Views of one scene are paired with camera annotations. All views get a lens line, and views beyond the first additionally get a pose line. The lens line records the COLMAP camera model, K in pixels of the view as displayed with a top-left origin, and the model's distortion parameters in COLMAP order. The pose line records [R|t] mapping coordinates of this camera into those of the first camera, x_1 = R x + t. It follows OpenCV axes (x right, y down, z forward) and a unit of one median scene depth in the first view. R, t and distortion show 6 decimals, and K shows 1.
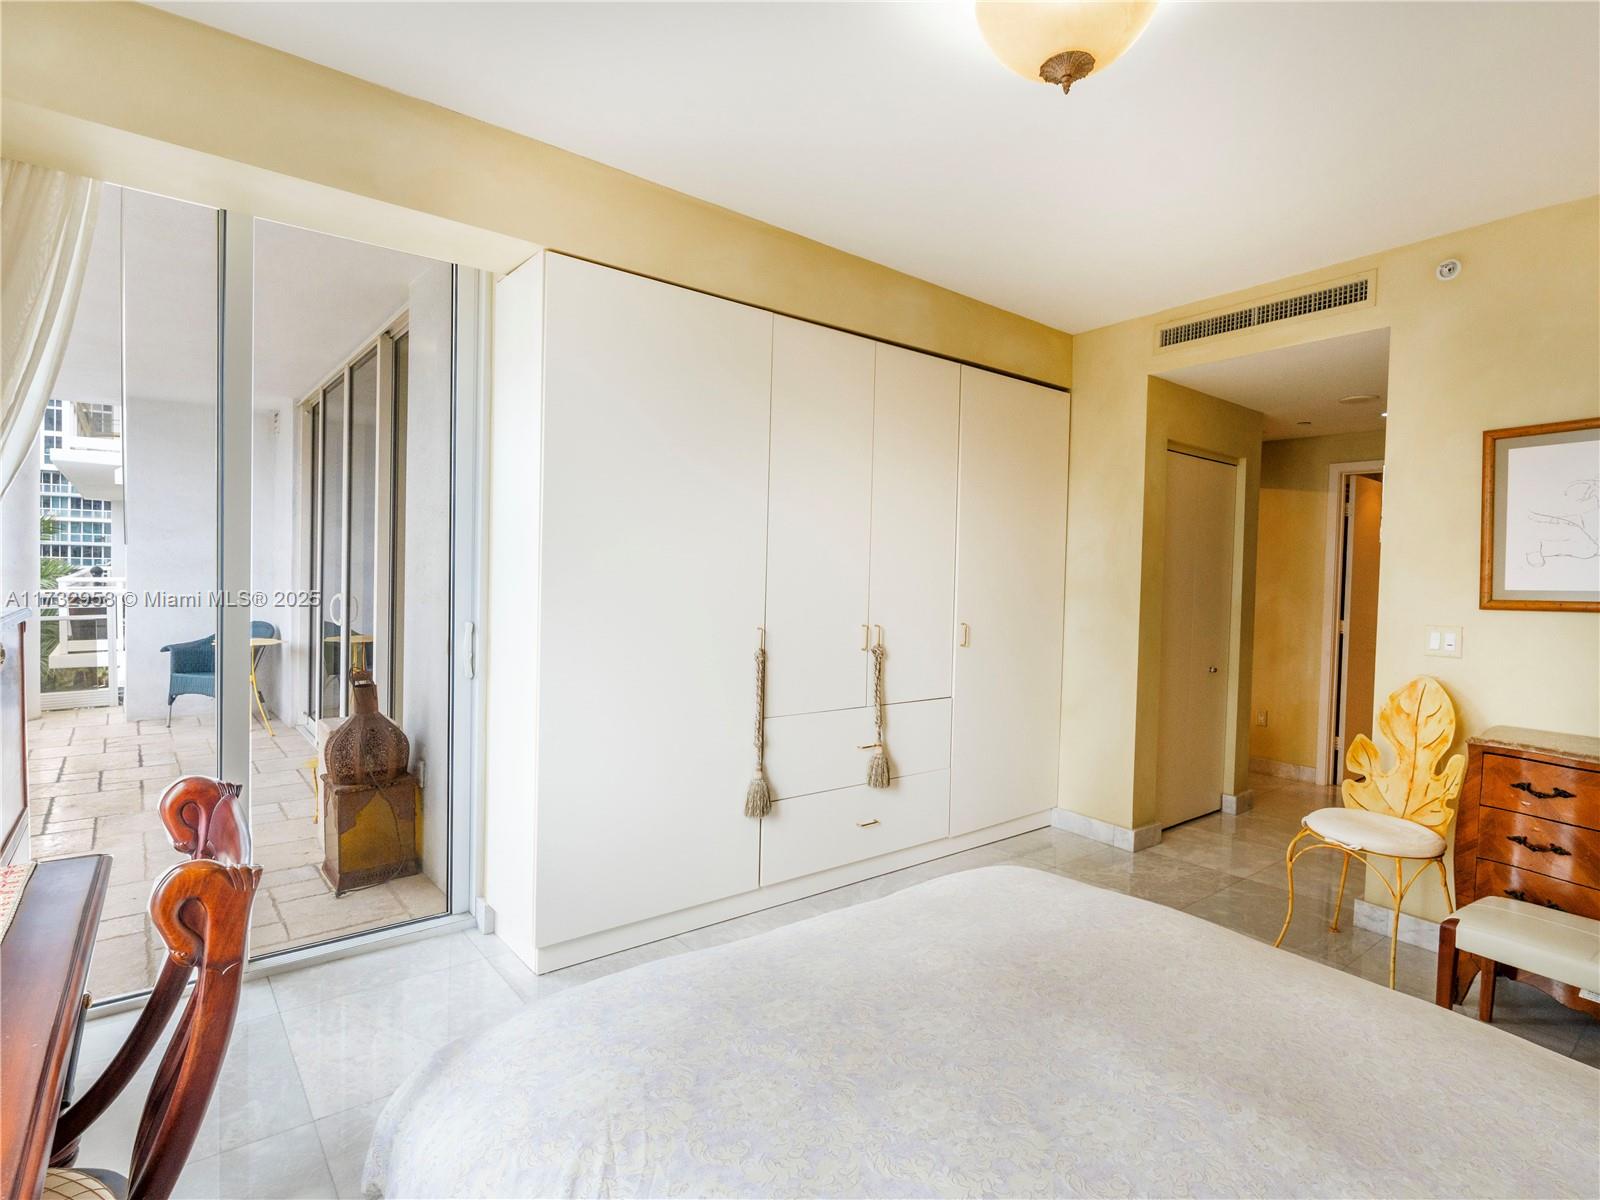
lens RADIAL K [[809.3, 0, 823.7], [0, 809.3, 596.2], [0, 0, 1]] dist [-0.004084, -0.000369]
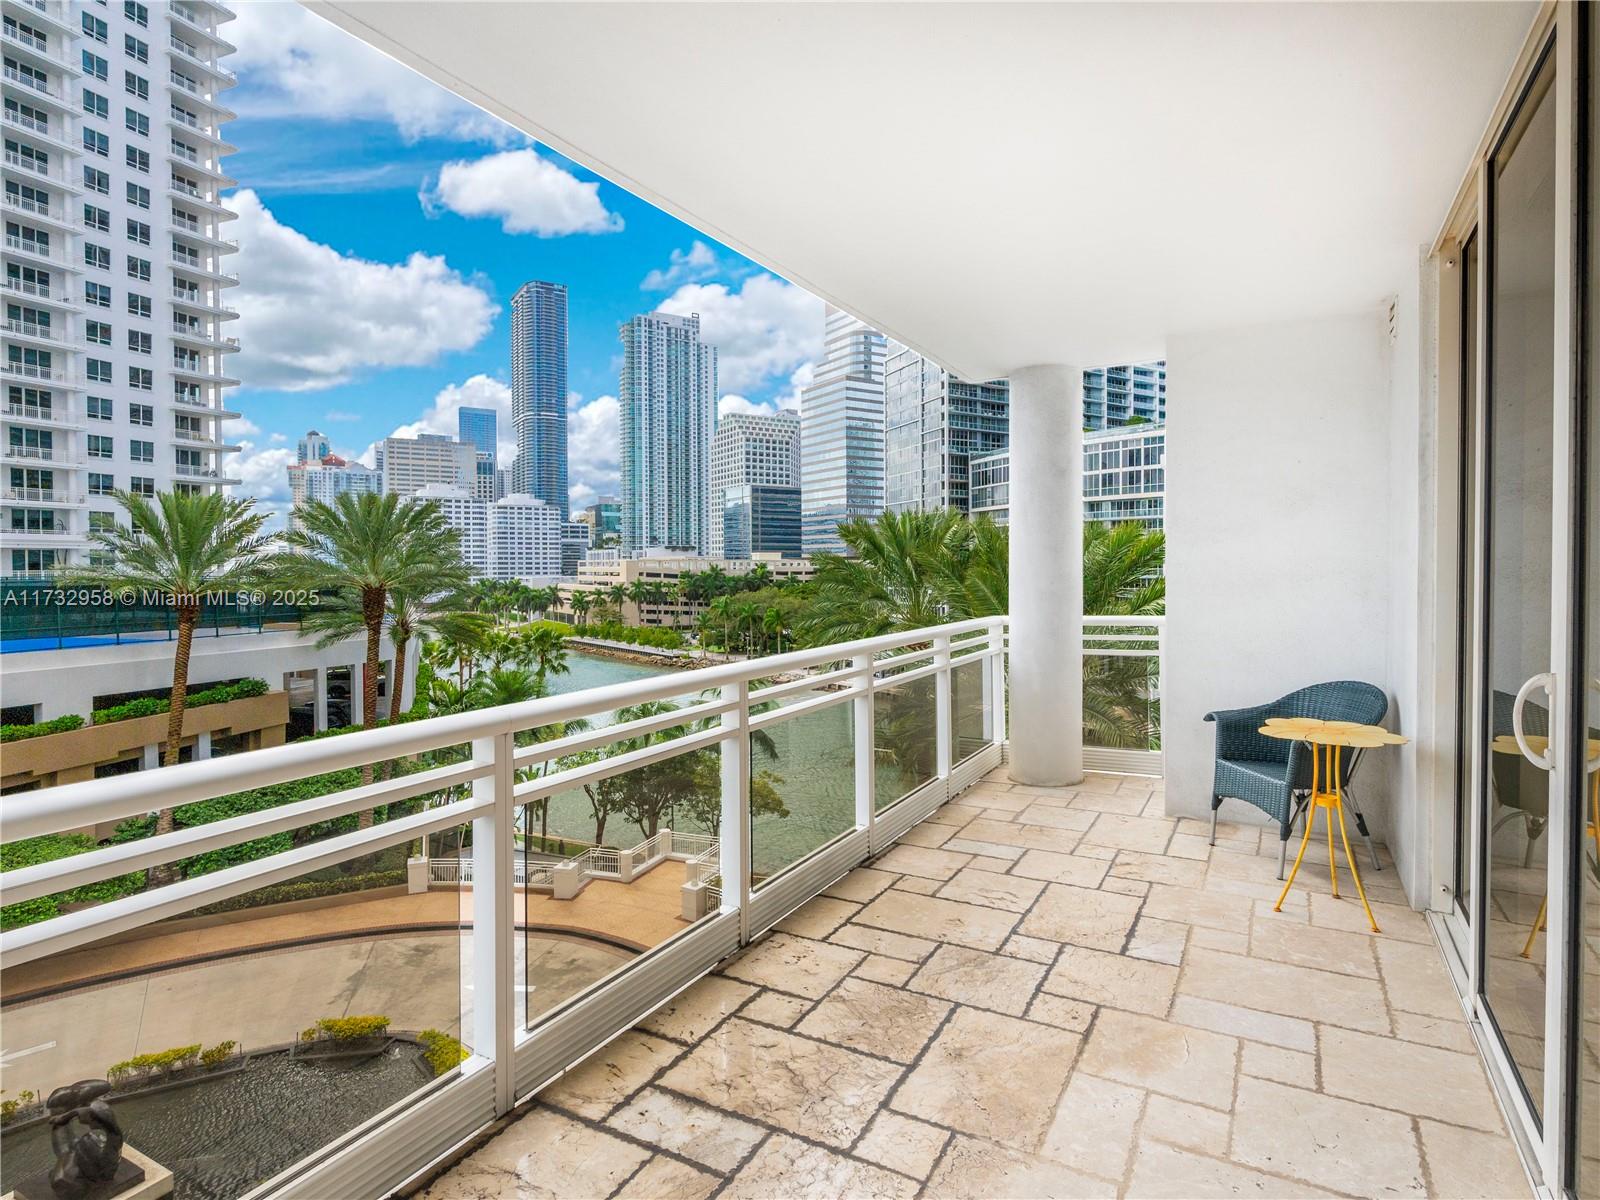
lens RADIAL K [[843.9, 0, 824.7], [0, 843.9, 579.6], [0, 0, 1]] dist [-0.007348, 0.000533]
pose [[0.384935, -0.015852, -0.922808, -0.326541], [-0.017574, 0.999545, -0.024501, -0.020482], [0.922776, 0.025649, 0.384481, 0.471380]]
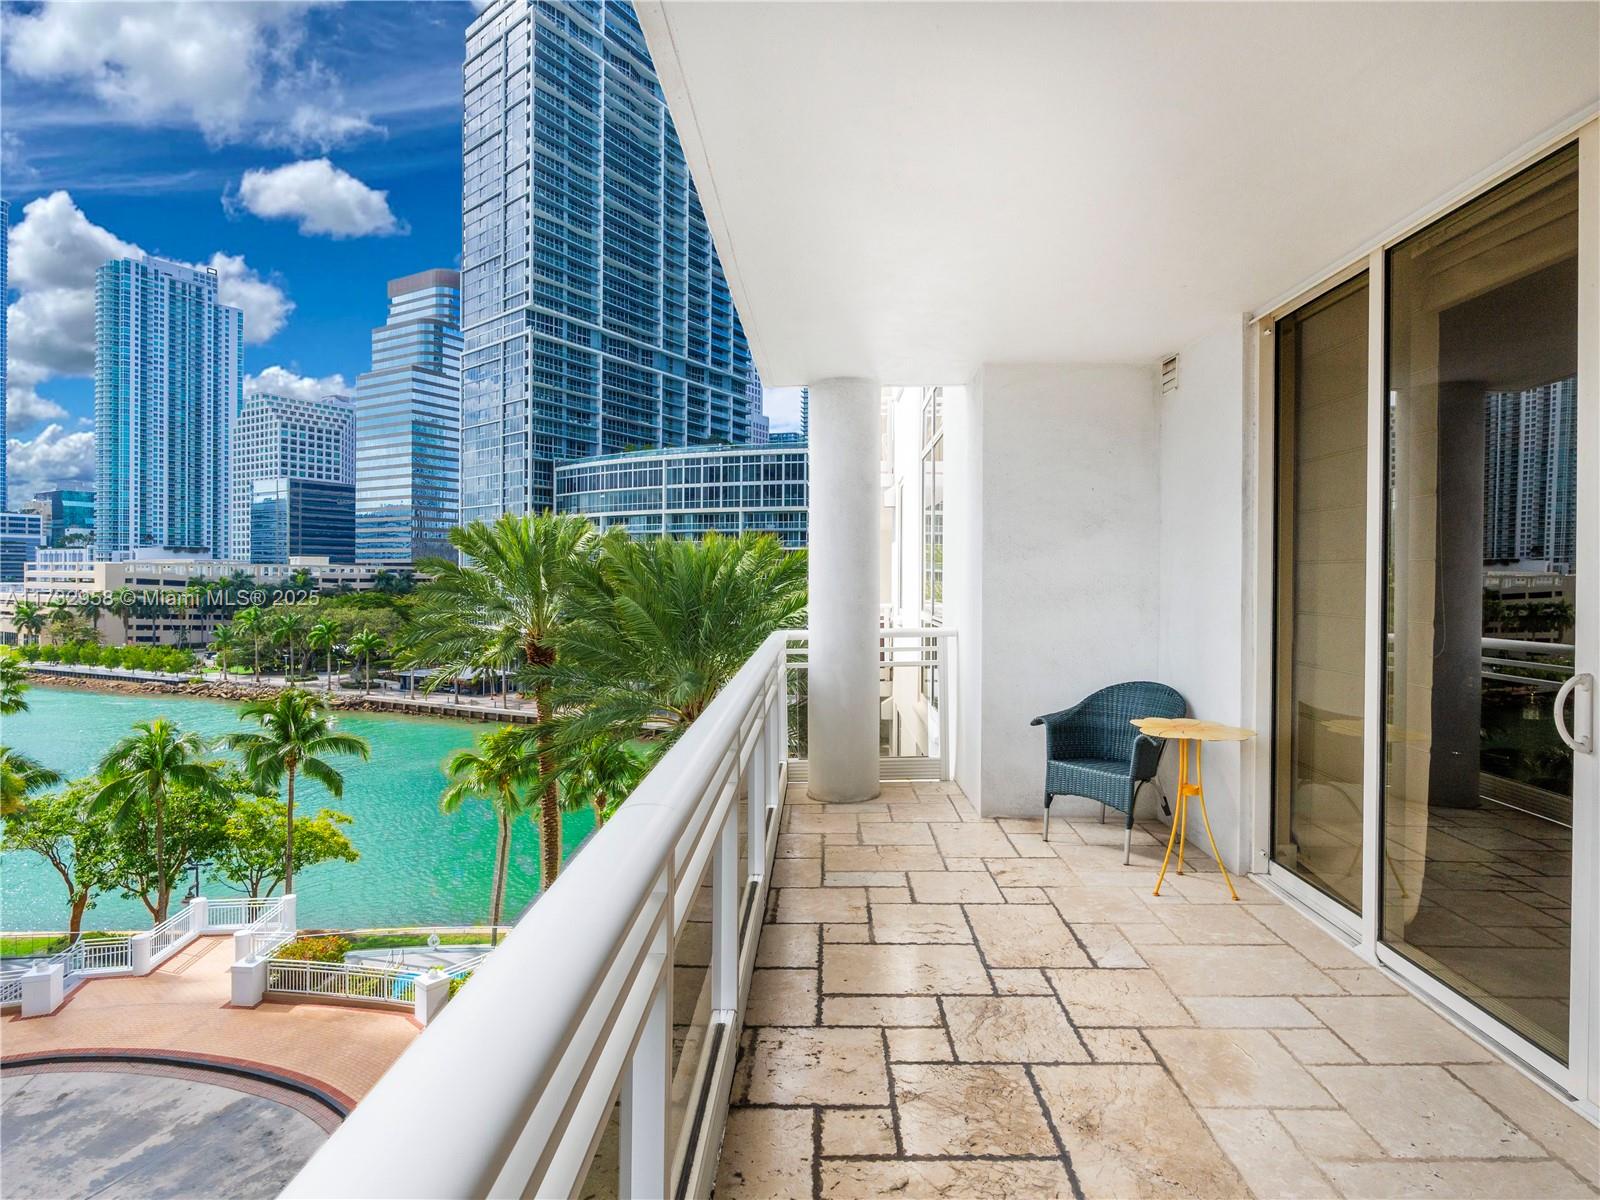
lens RADIAL K [[828.6, 0, 810.6], [0, 828.6, 576.0], [0, 0, 1]] dist [-0.007049, 0.000897]
pose [[0.769567, -0.024483, -0.638097, -0.518985], [-0.004860, 0.999011, -0.044192, -0.024995], [0.638548, 0.037110, 0.768687, 0.342955]]
